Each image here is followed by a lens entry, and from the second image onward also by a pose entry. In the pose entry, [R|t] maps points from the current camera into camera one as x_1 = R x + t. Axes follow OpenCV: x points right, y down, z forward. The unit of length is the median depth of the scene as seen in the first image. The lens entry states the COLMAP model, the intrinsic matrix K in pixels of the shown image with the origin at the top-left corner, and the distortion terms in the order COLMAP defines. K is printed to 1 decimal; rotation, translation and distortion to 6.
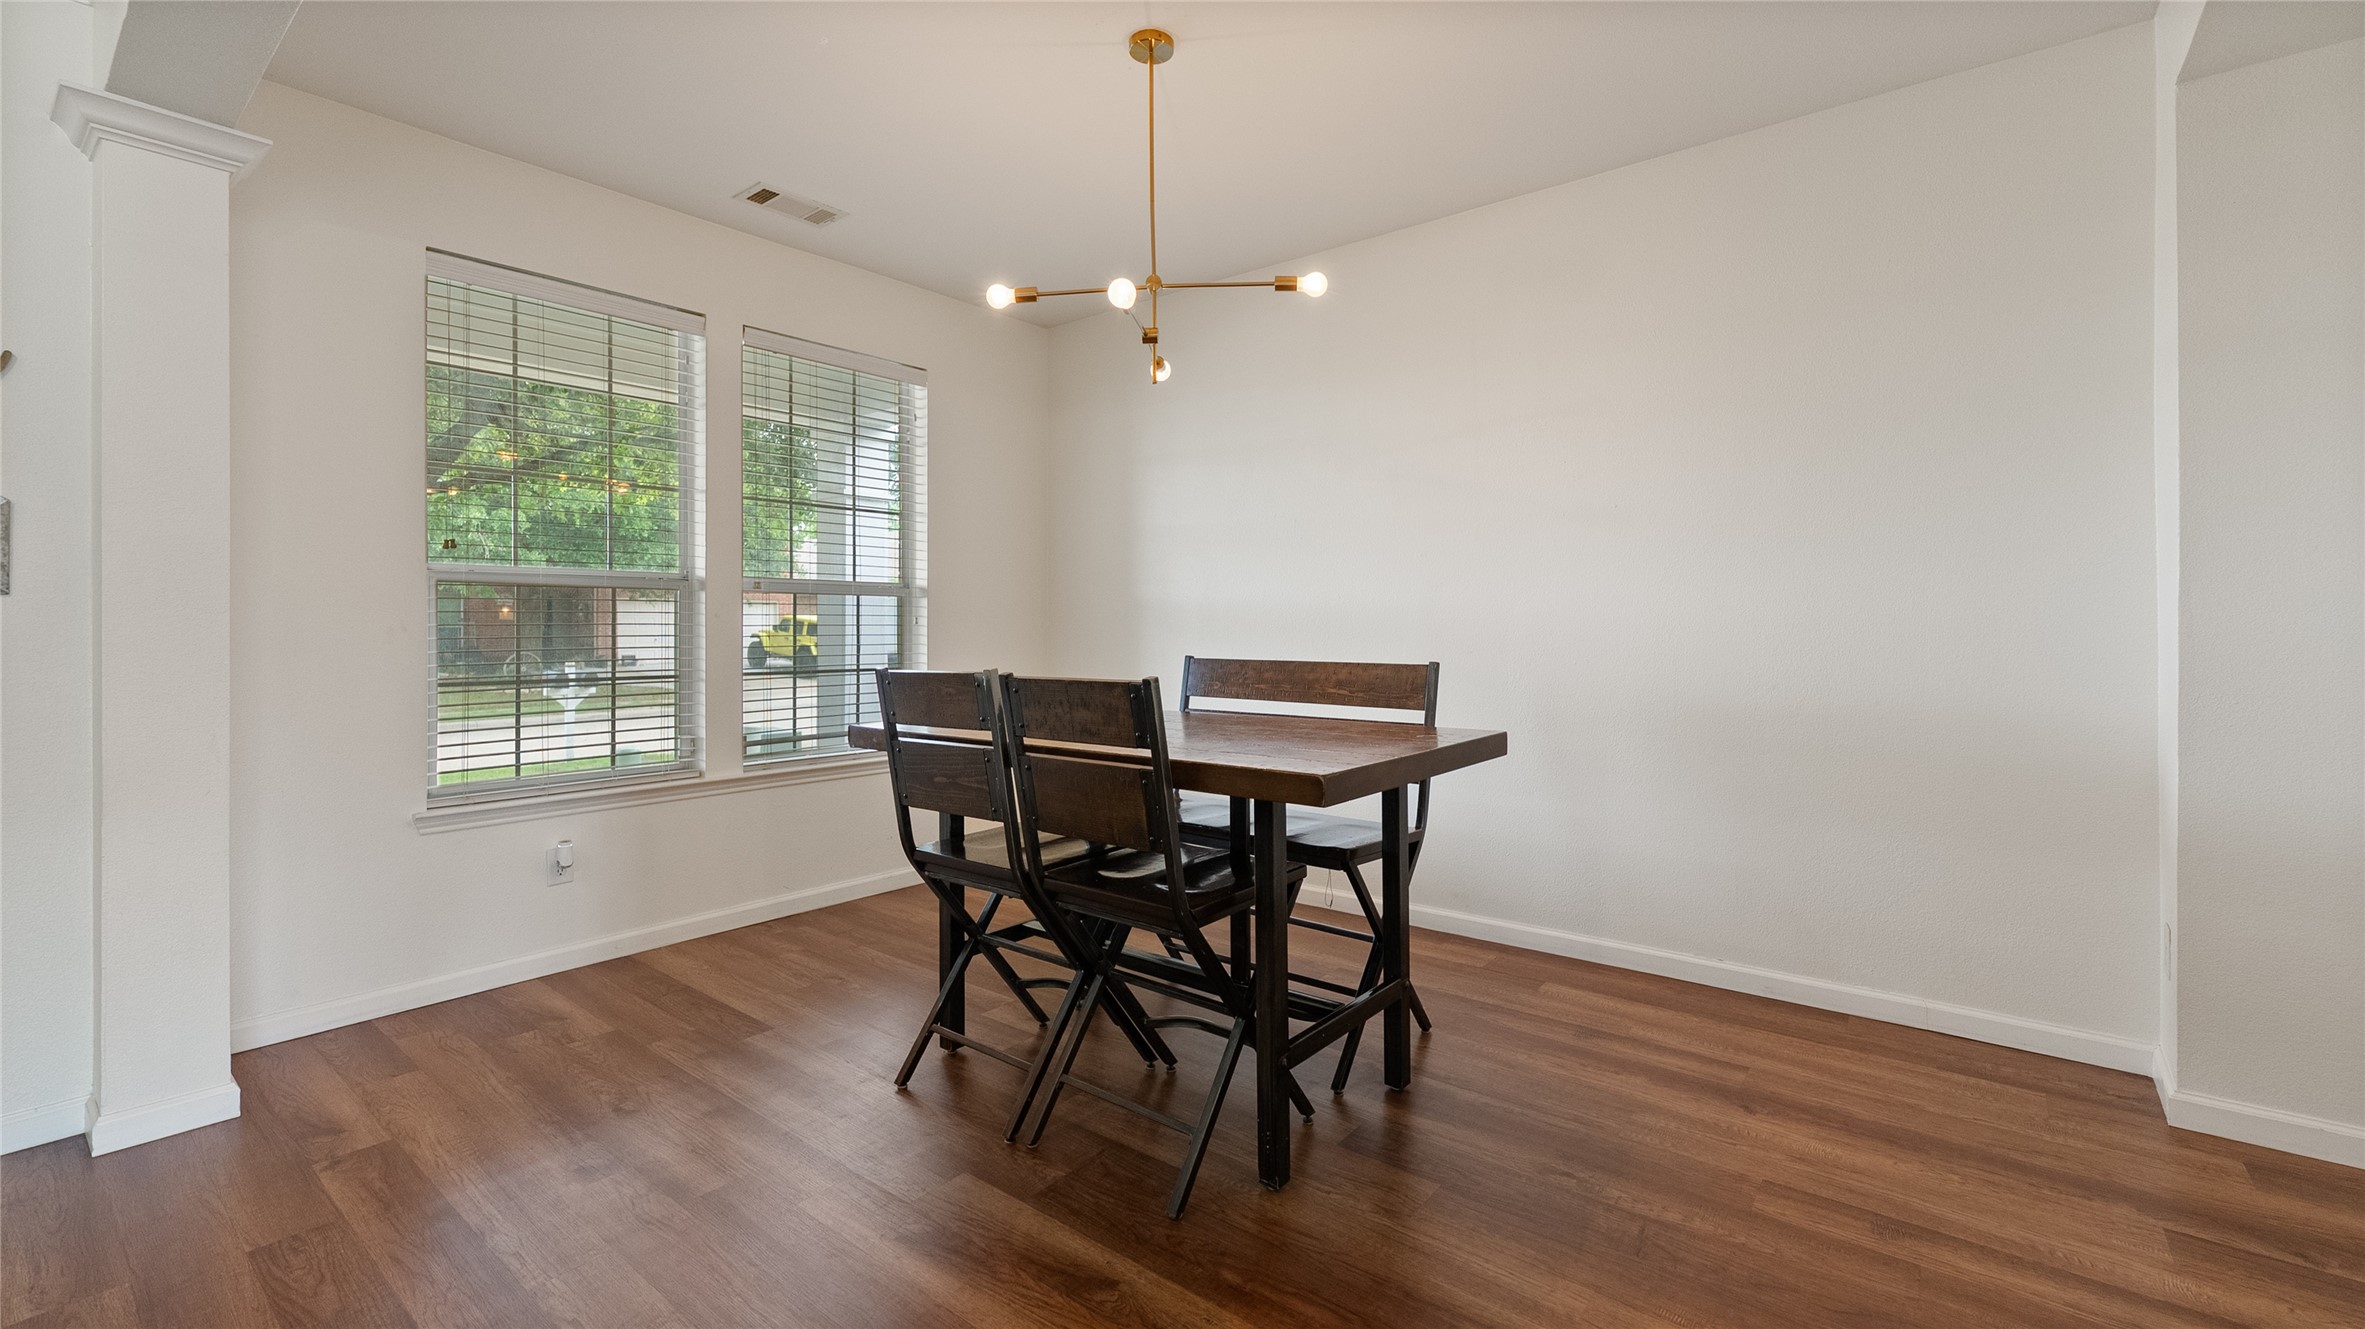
lens RADIAL K [[979.7, 0, 1143.1], [0, 979.7, 619.0], [0, 0, 1]] dist [-0.002350, -0.000434]
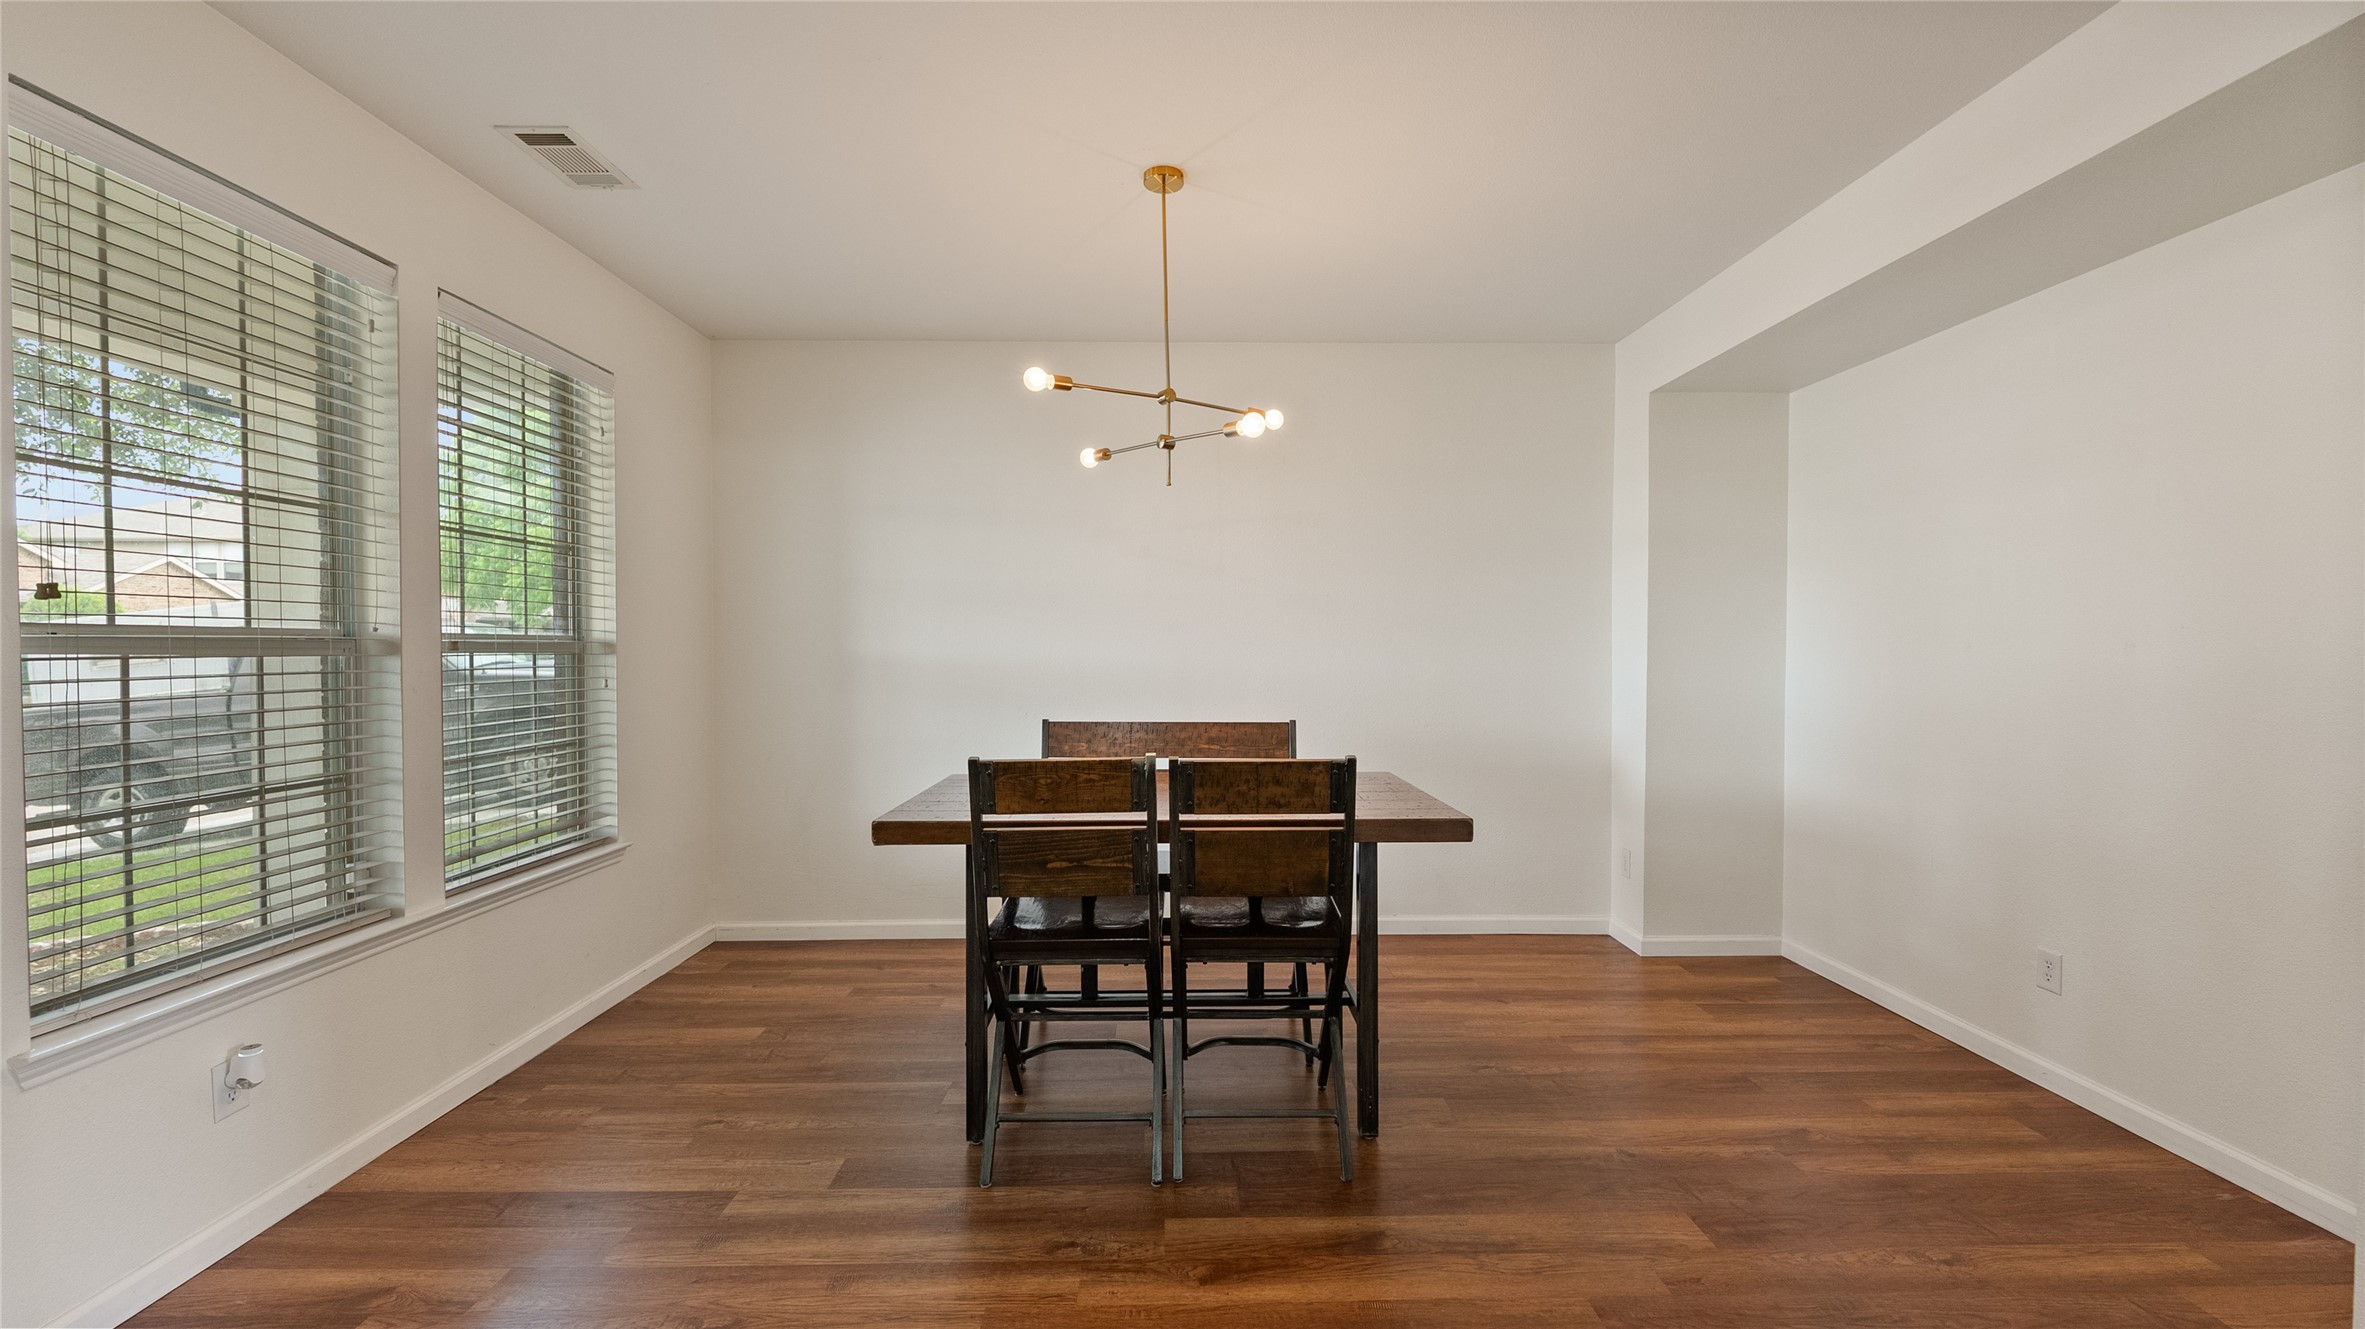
lens RADIAL K [[979.7, 0, 1175.3], [0, 979.7, 665.8], [0, 0, 1]] dist [-0.002350, -0.000434]
pose [[0.766836, -0.012145, 0.641728, -0.703772], [-0.003463, 0.999728, 0.023058, -0.060794], [-0.641834, -0.019905, 0.766585, 0.137674]]
